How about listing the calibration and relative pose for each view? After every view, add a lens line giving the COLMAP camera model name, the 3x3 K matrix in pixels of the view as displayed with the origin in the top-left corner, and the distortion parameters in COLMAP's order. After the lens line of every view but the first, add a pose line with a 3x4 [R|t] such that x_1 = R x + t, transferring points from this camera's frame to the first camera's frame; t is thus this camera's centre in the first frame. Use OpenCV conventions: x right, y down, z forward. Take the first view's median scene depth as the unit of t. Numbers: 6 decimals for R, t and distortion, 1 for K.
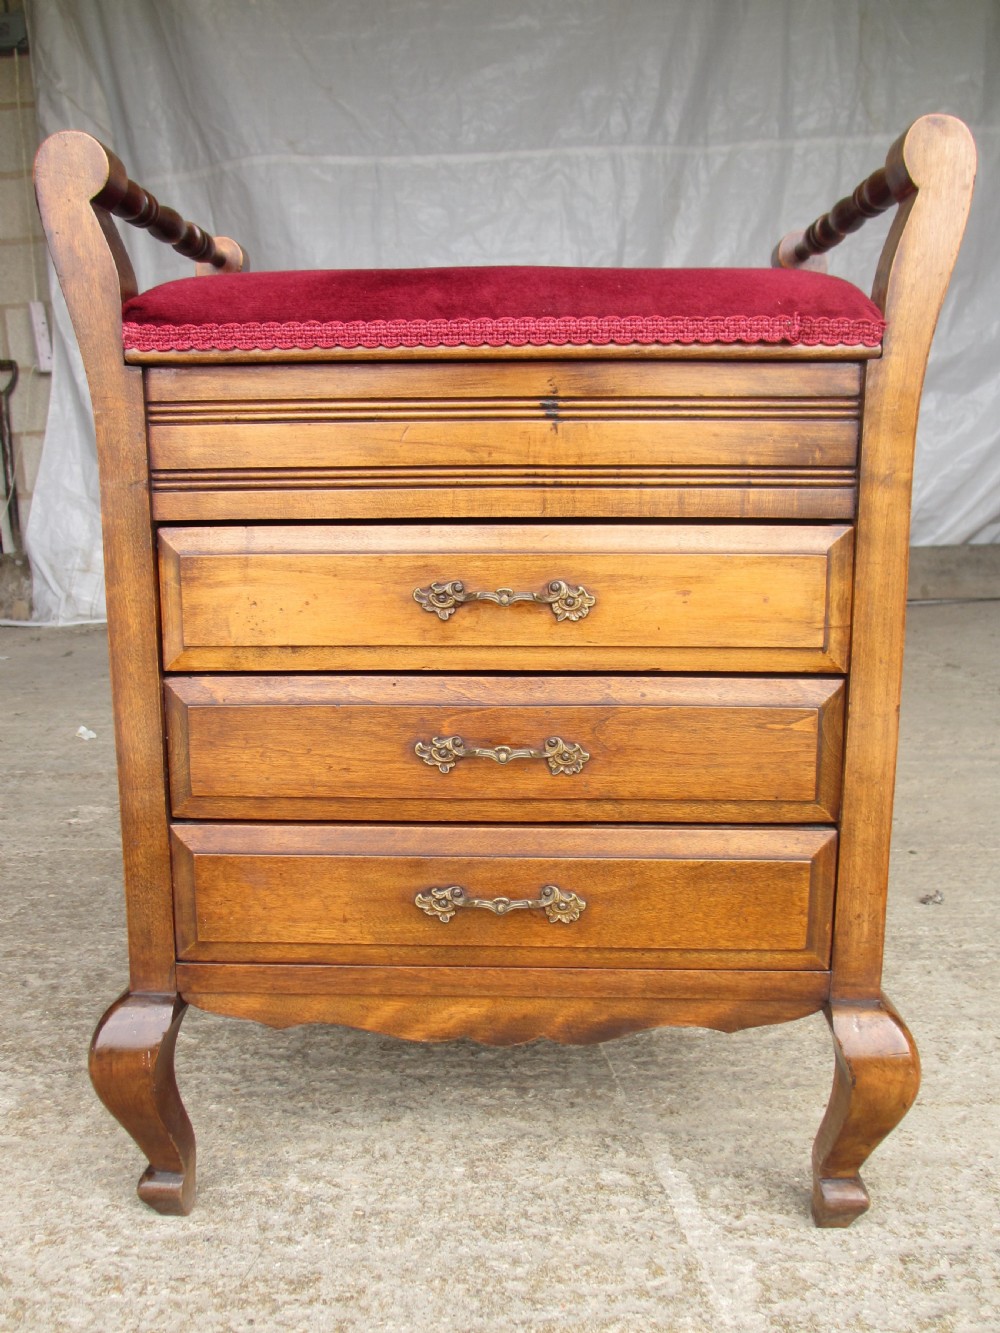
lens RADIAL K [[1101.3, 0, 500.2], [0, 1101.3, 662.2], [0, 0, 1]] dist [-0.048502, 0.012962]
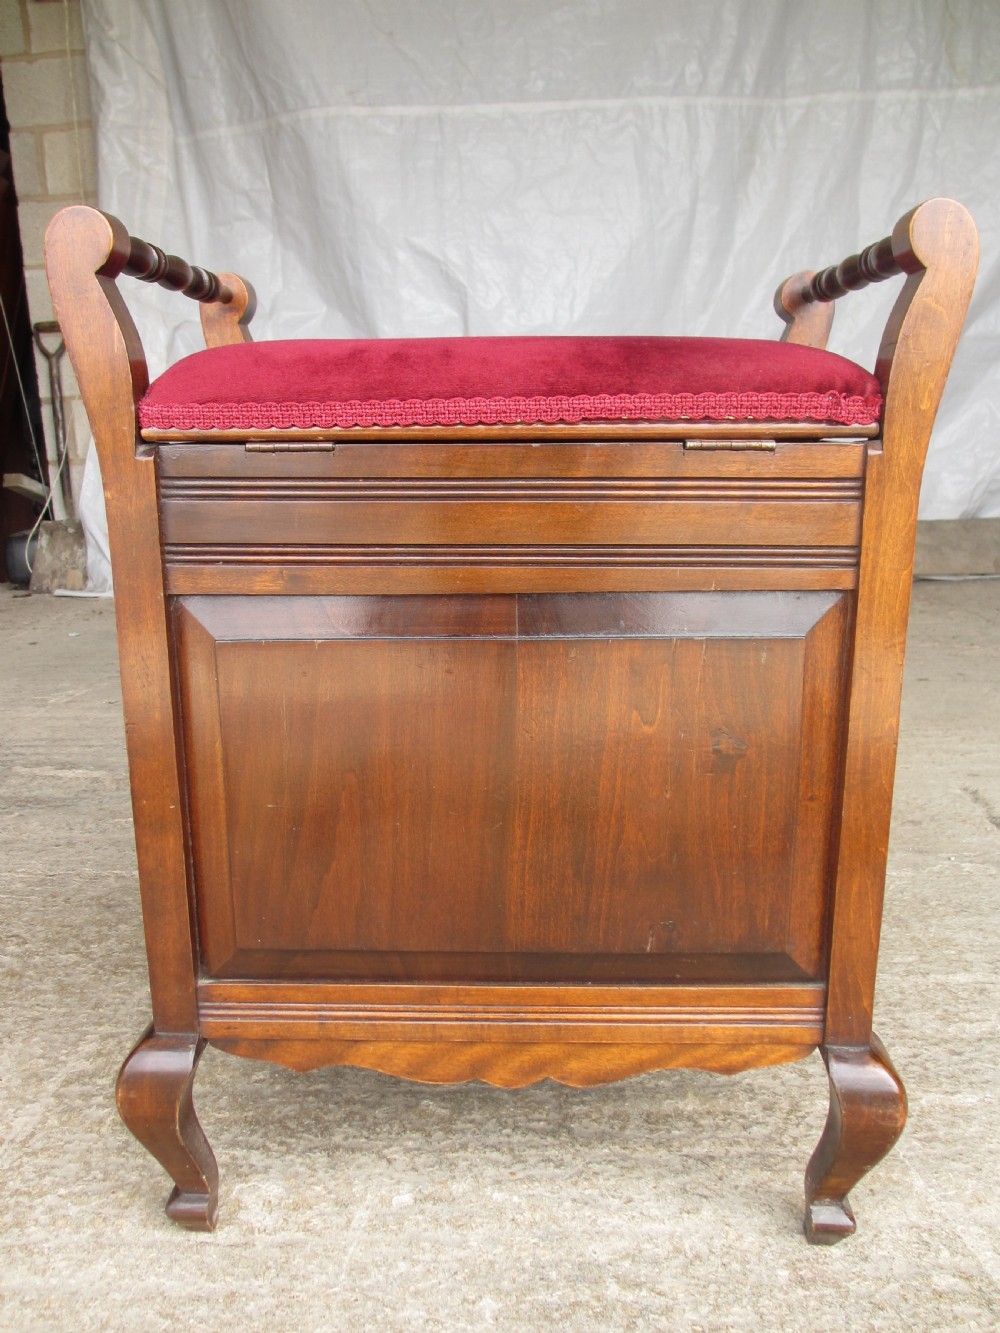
lens RADIAL K [[1106.0, 0, 496.4], [0, 1106.0, 666.3], [0, 0, 1]] dist [-0.051237, 0.012735]
pose [[0.999950, 0.005912, -0.008066, -0.262409], [-0.005513, 0.998800, 0.048673, -0.099493], [0.008344, -0.048626, 0.998782, 0.073228]]
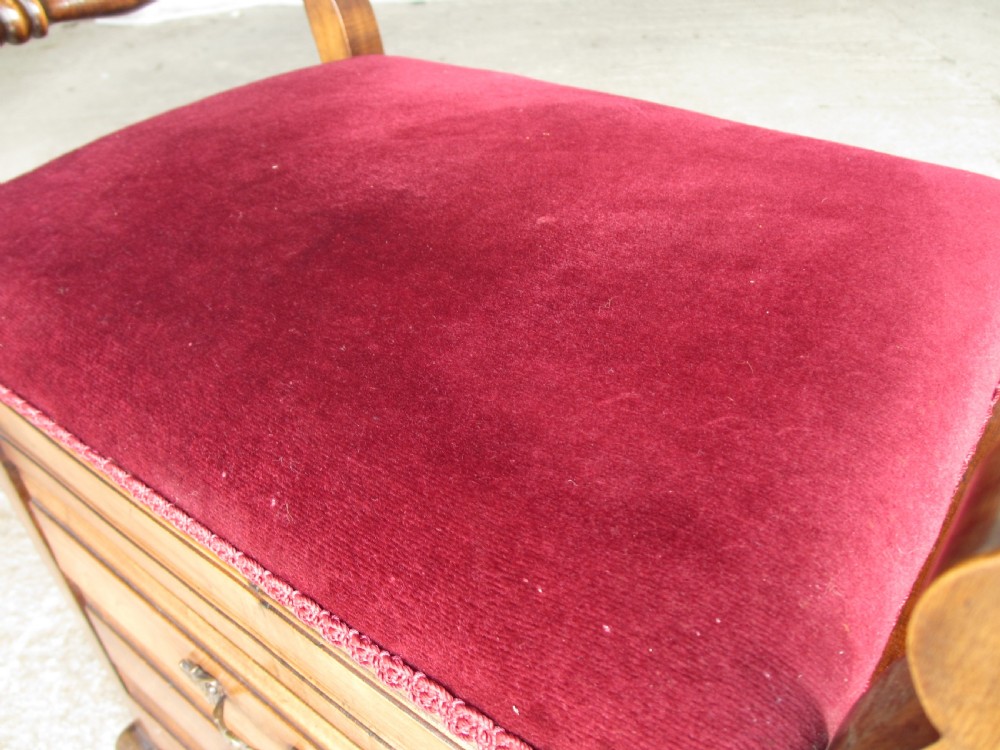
lens RADIAL K [[826.2, 0, 496.6], [0, 826.2, 377.9], [0, 0, 1]] dist [-0.048502, 0.012962]
pose [[0.998640, -0.023780, -0.046406, -0.037698], [0.042565, 0.885817, 0.462078, -0.393234], [0.030119, -0.463425, 0.885624, 0.409392]]
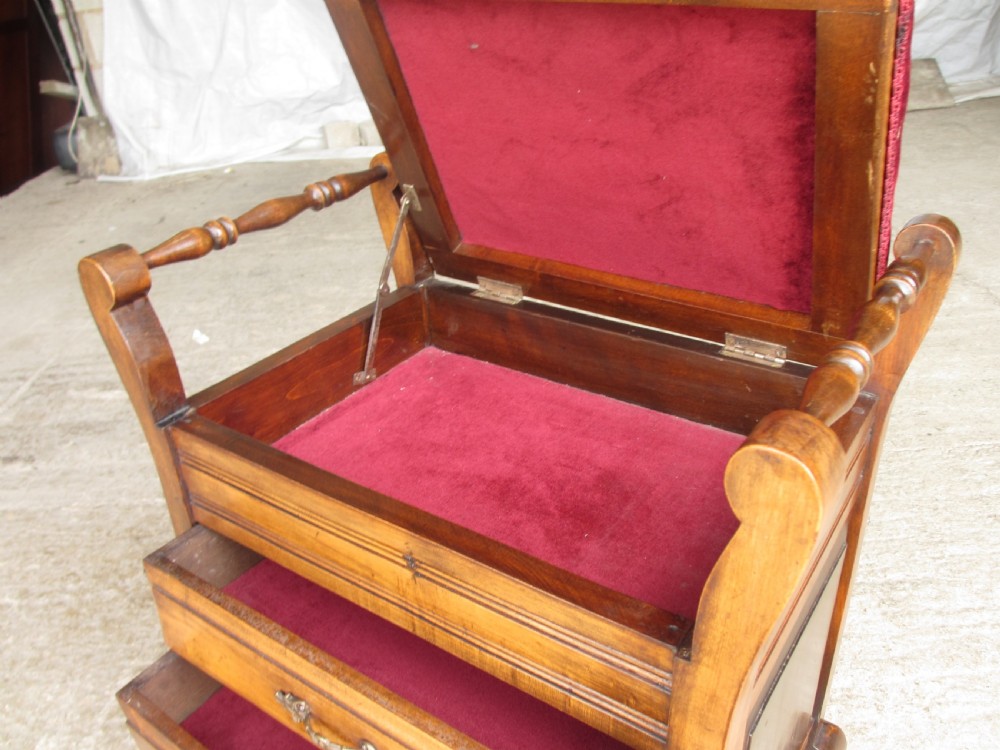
lens RADIAL K [[827.2, 0, 500.0], [0, 827.2, 375.0], [0, 0, 1]] dist [-0.043539, 0.005622]
pose [[0.998208, -0.059367, 0.007527, -0.089572], [0.053850, 0.945974, 0.319741, -0.481103], [-0.026103, -0.318762, 0.947475, 0.137079]]
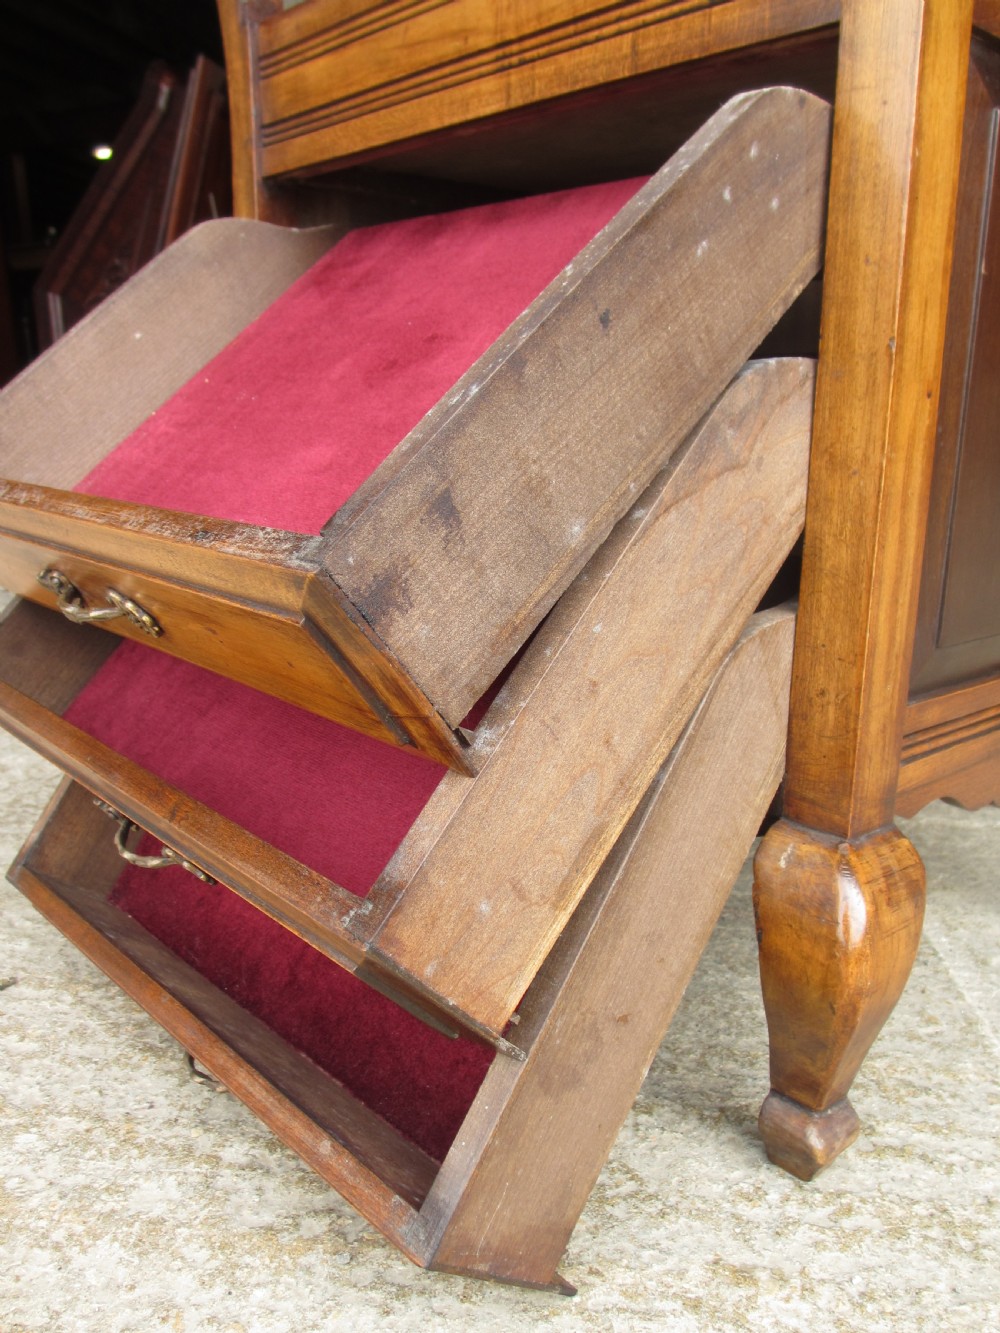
lens RADIAL K [[1098.5, 0, 500.0], [0, 1098.5, 666.5], [0, 0, 1]] dist [-0.053682, 0.015496]
pose [[0.977543, 0.055222, -0.203370, -0.027794], [-0.039051, 0.995810, 0.082694, 0.173786], [0.207084, -0.072895, 0.975604, 0.070133]]
